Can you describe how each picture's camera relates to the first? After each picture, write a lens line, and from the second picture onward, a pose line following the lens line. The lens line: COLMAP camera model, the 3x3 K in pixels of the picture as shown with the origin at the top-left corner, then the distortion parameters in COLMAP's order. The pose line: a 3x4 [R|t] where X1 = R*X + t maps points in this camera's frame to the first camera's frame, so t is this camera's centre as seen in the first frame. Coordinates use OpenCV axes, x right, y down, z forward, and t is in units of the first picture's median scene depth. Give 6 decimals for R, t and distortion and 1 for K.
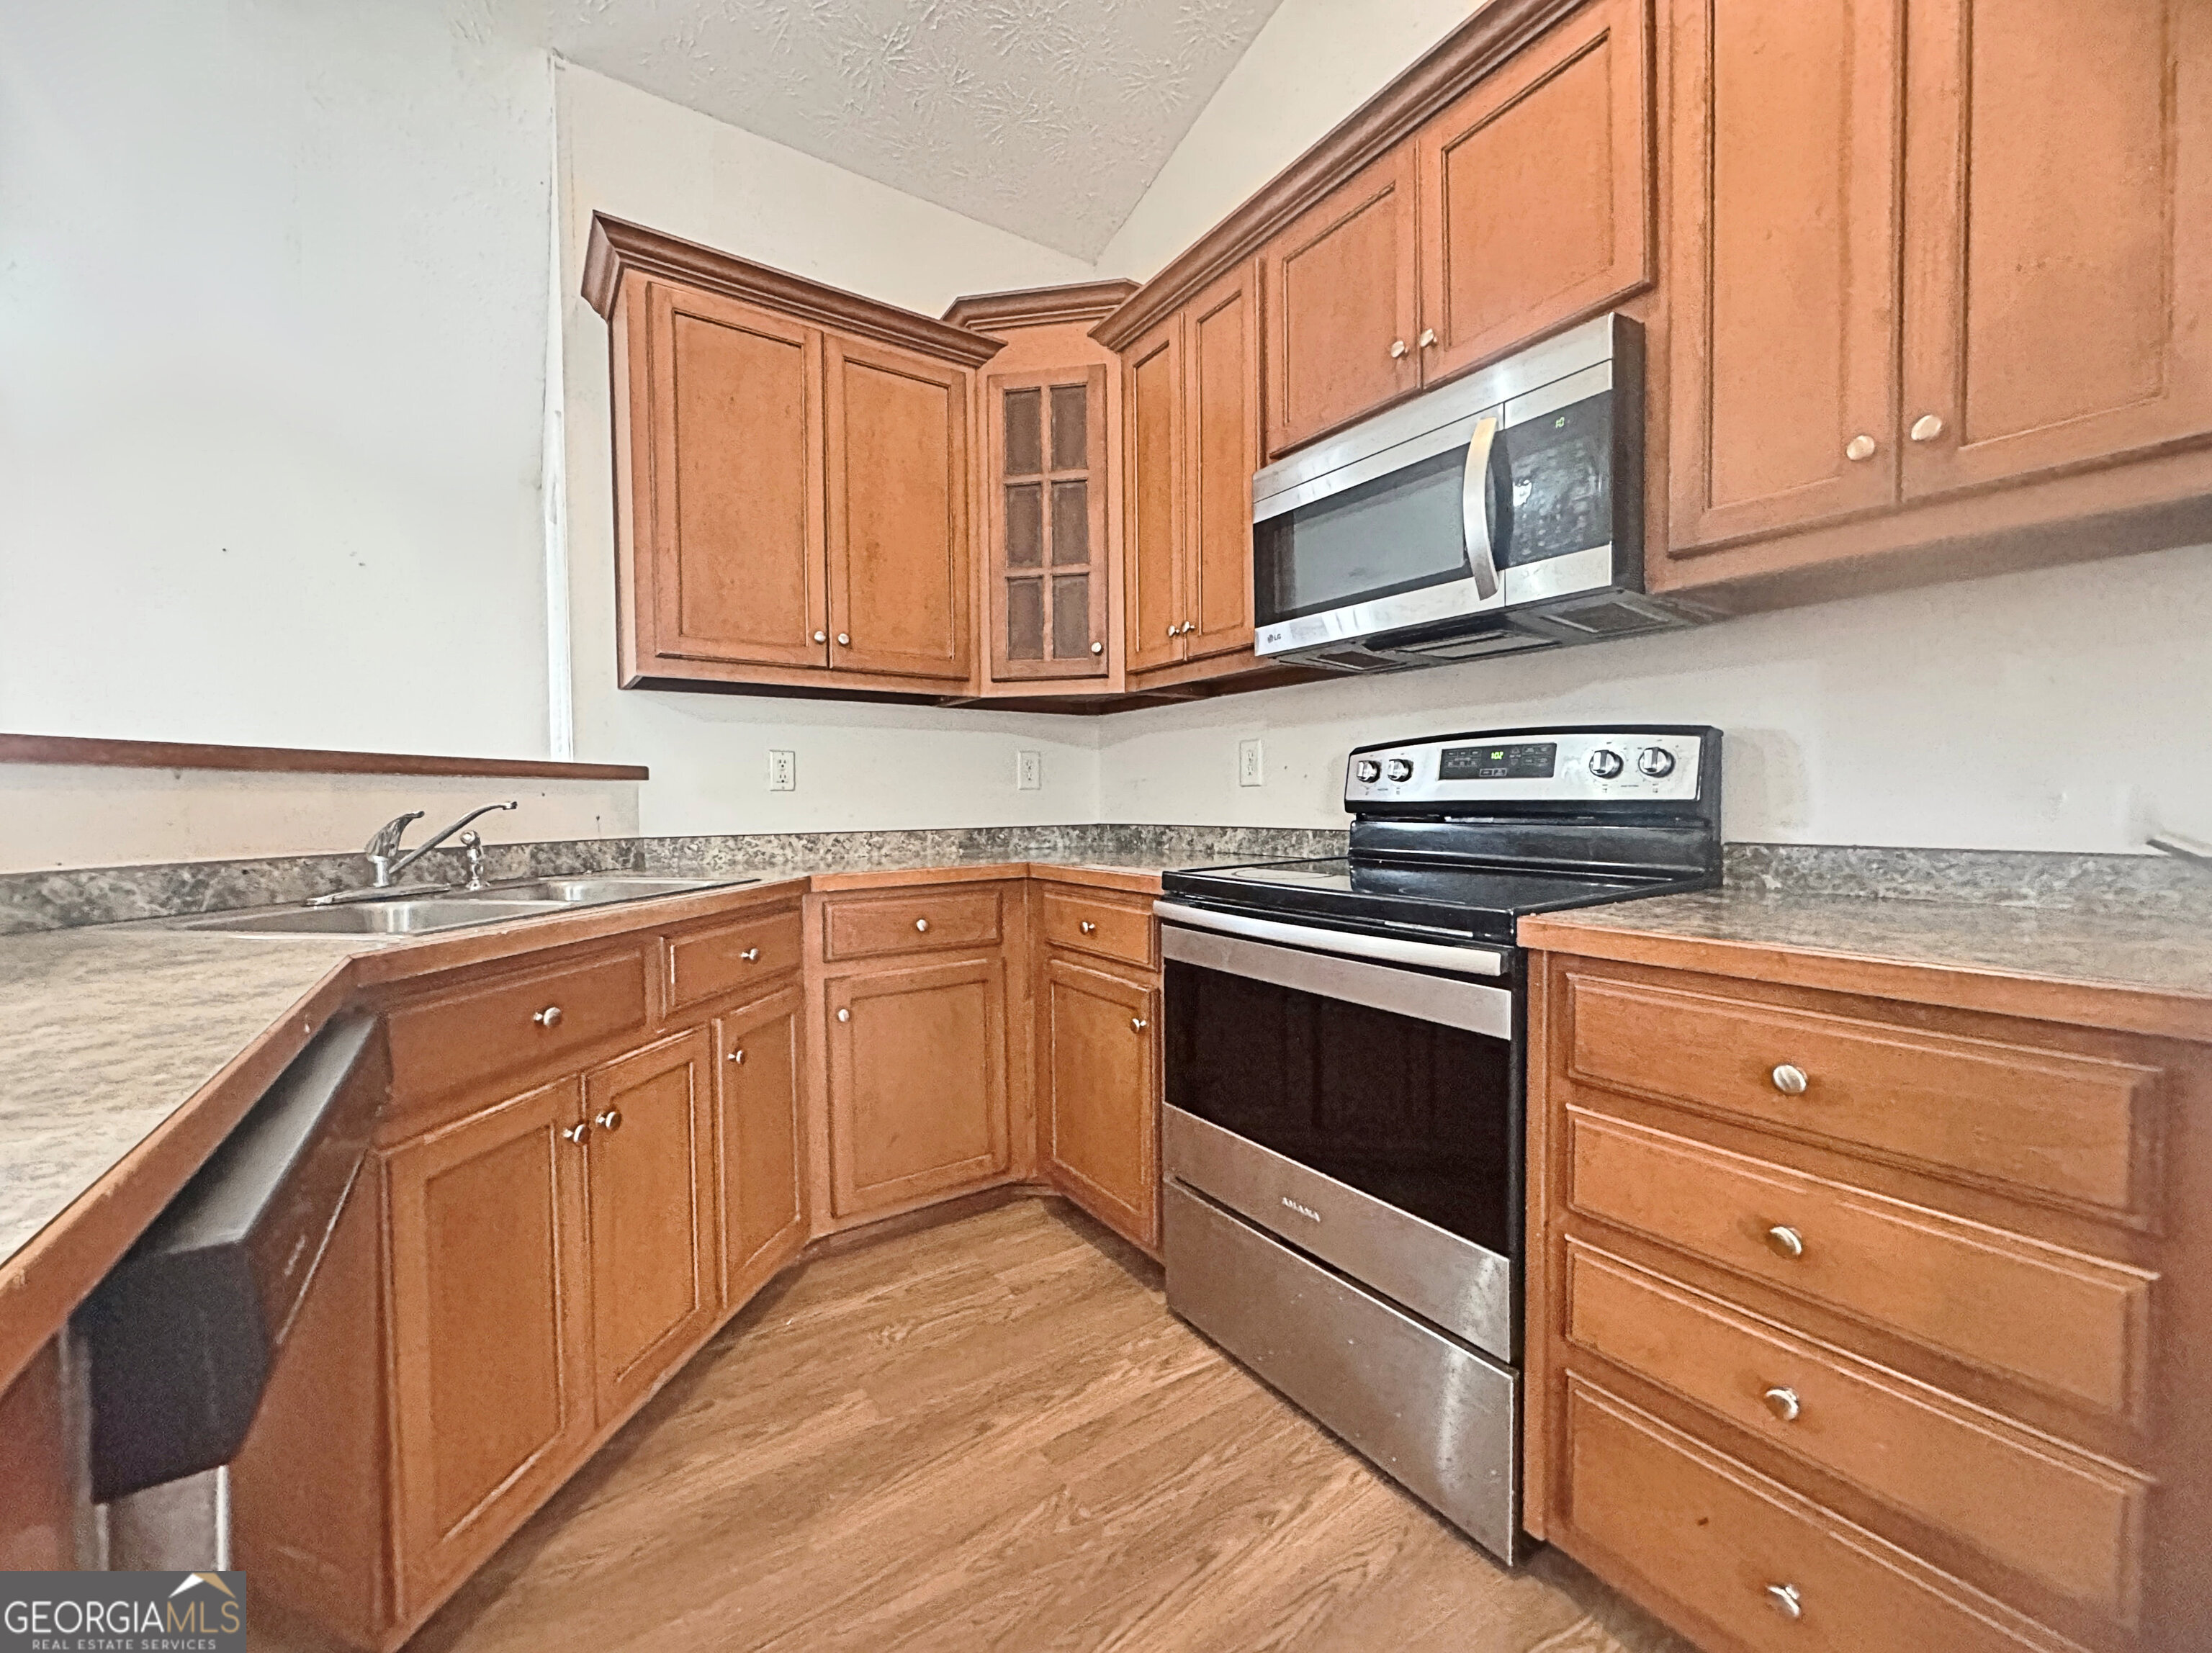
lens RADIAL K [[881.6, 0, 1106.2], [0, 881.6, 824.7], [0, 0, 1]] dist [-0.005083, 0.000793]
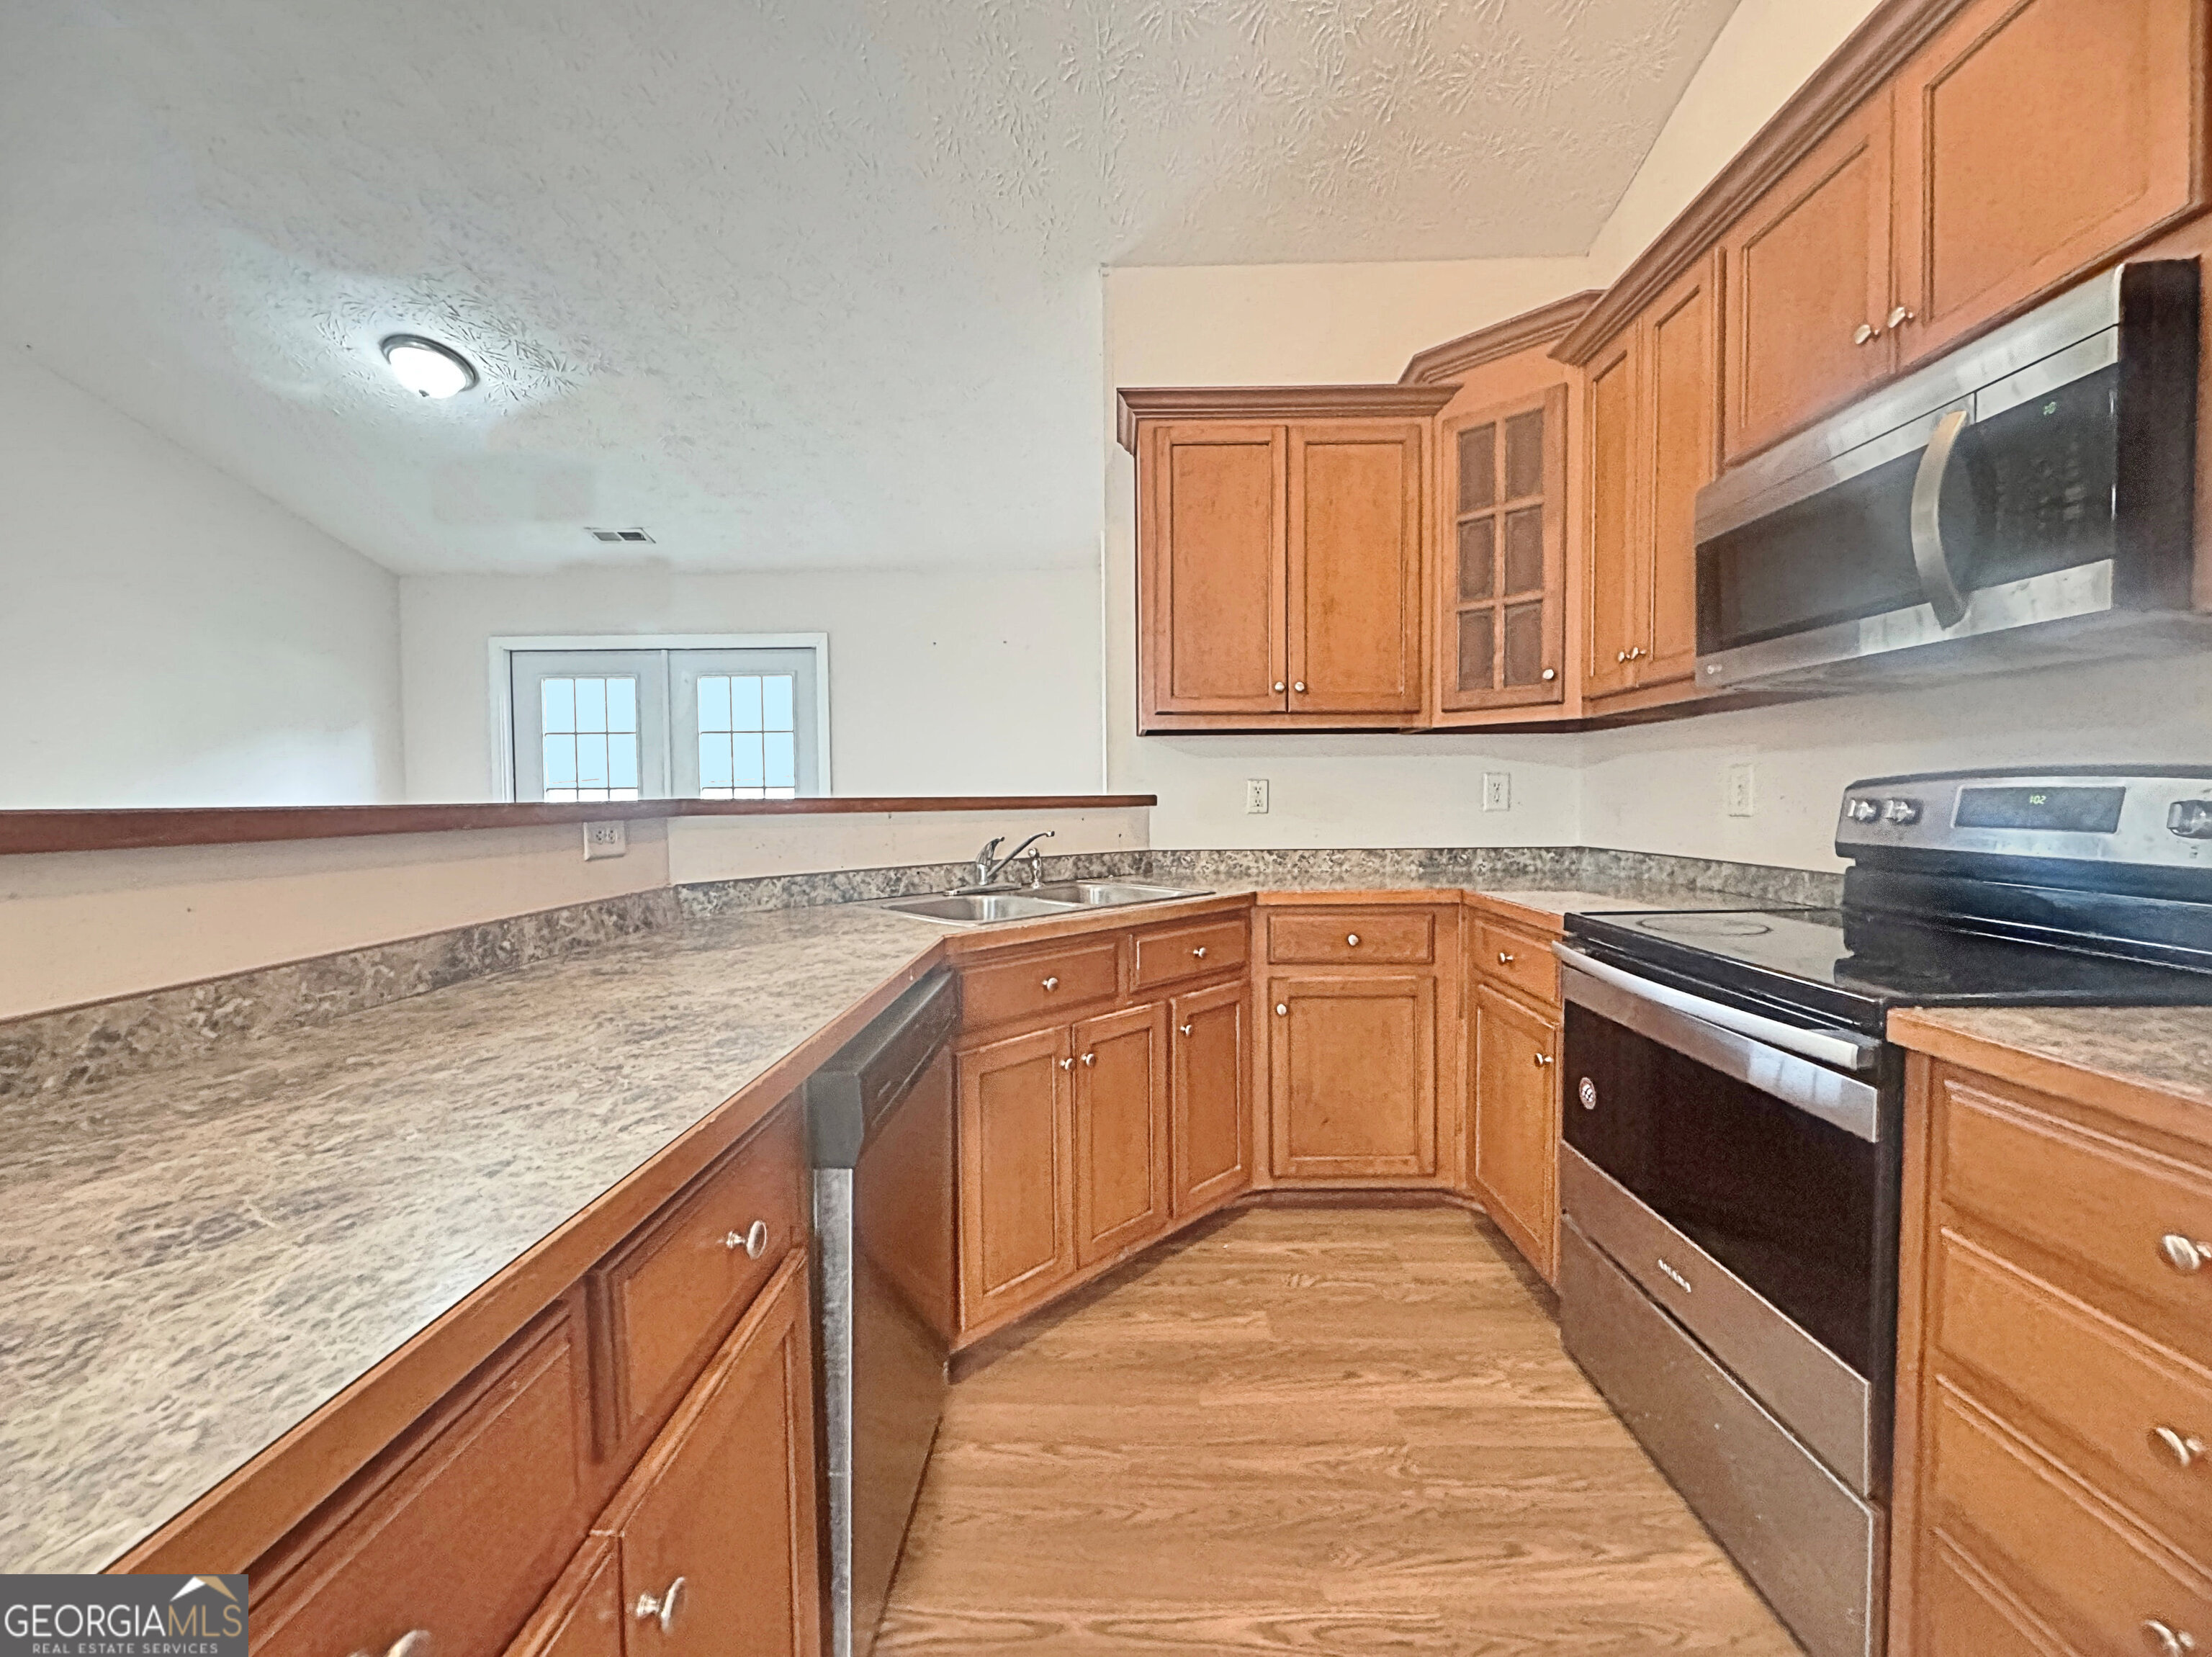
lens RADIAL K [[881.7, 0, 1108.0], [0, 881.7, 825.6], [0, 0, 1]] dist [-0.005083, 0.000793]
pose [[0.818127, 0.023079, -0.574575, 0.190044], [-0.016281, 0.999723, 0.016974, -0.049117], [0.574808, -0.004532, 0.818276, -0.112502]]
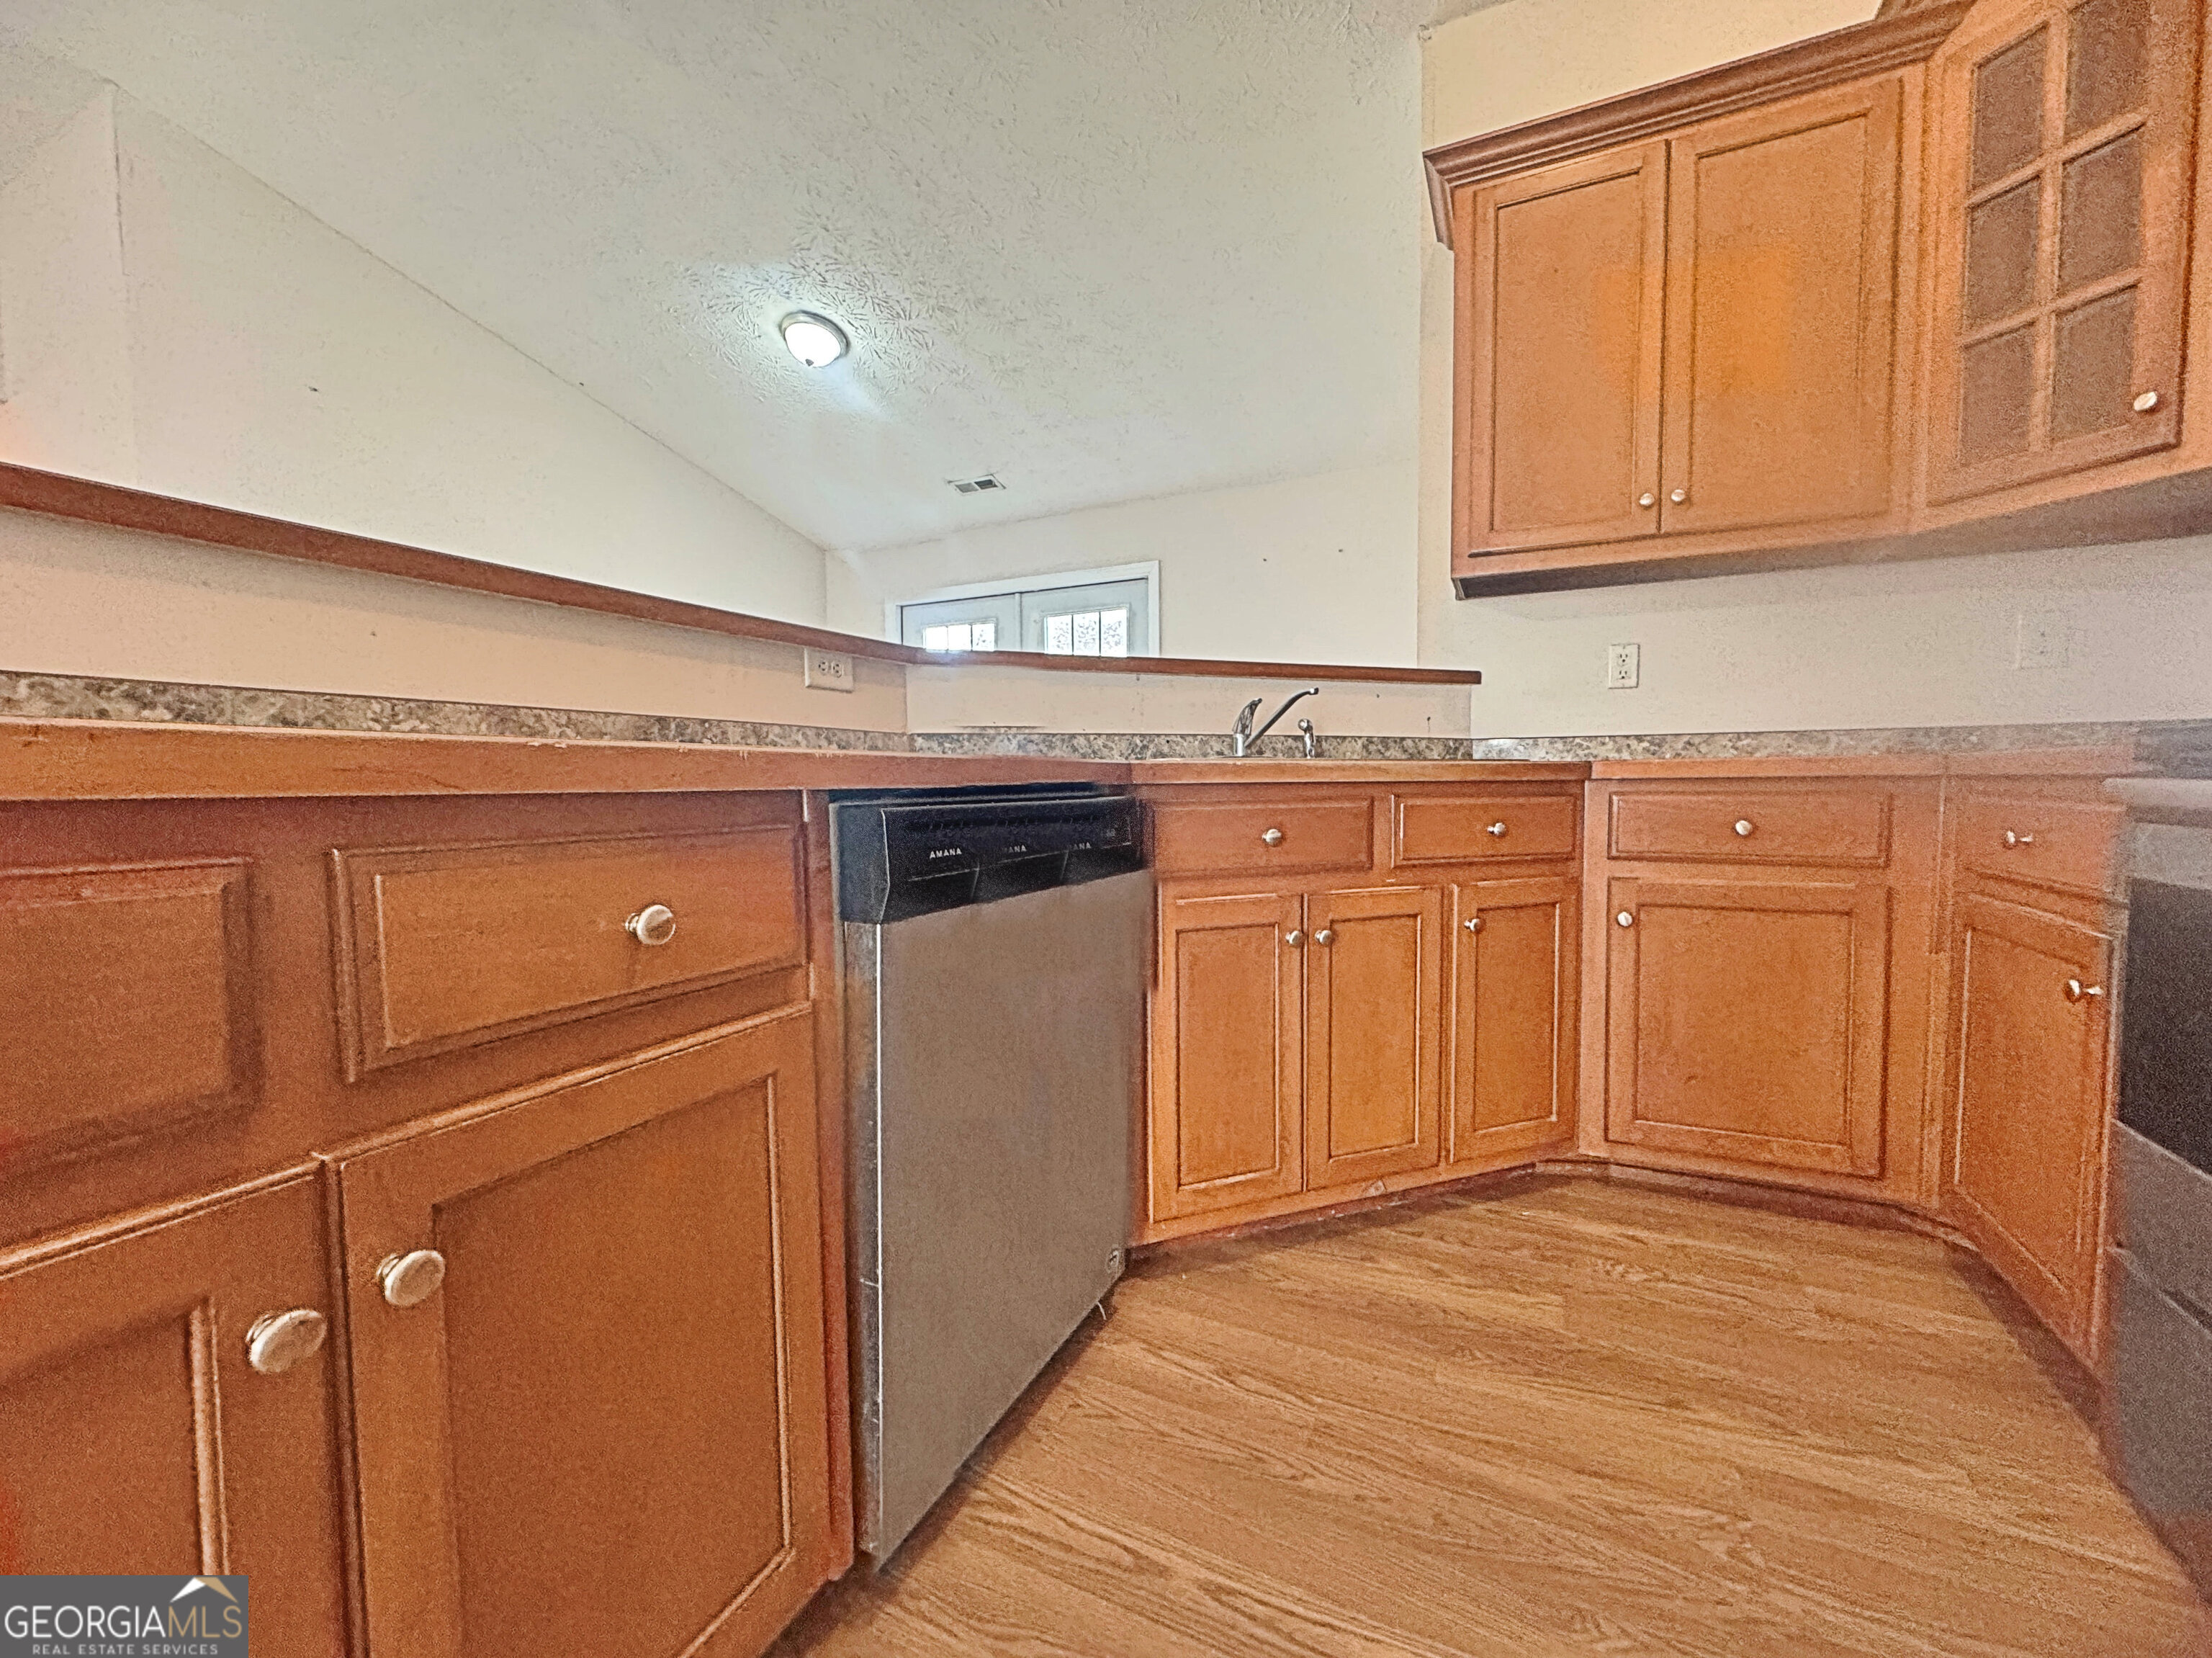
lens RADIAL K [[881.7, 0, 1111.2], [0, 881.7, 830.1], [0, 0, 1]] dist [-0.005083, 0.000793]
pose [[0.501544, 0.052944, -0.863510, 0.203960], [-0.020590, 0.998573, 0.049266, 0.093144], [0.864887, -0.006929, 0.501919, 0.104596]]
